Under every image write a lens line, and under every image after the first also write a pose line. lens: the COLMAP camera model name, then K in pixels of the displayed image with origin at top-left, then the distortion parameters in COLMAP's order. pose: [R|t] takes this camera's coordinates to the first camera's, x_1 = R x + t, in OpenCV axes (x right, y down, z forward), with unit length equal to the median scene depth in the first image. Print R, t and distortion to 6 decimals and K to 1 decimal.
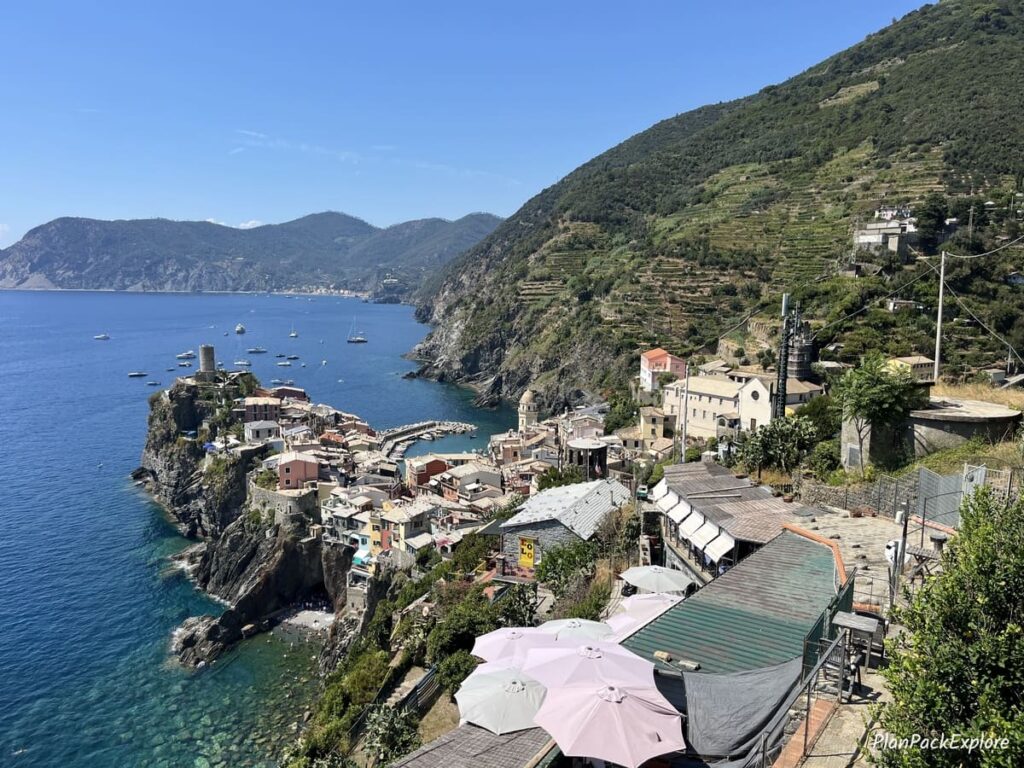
lens RADIAL K [[850.7, 0, 511.0], [0, 850.7, 387.0], [0, 0, 1]] dist [0.035641, -0.082795]
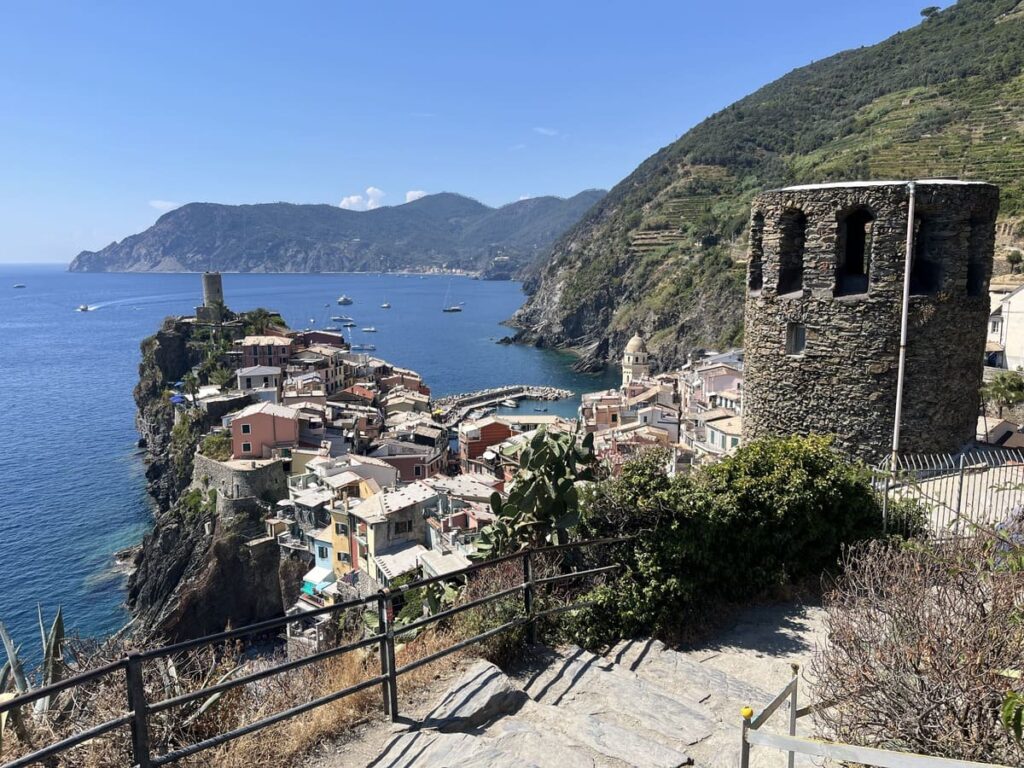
lens RADIAL K [[850.7, 0, 509.8], [0, 850.7, 382.3], [0, 0, 1]] dist [0.035641, -0.082795]
pose [[0.990836, 0.008008, -0.134835, 0.006202], [-0.006041, 0.999869, 0.014987, 0.017966], [0.134937, -0.014036, 0.990755, 0.136958]]
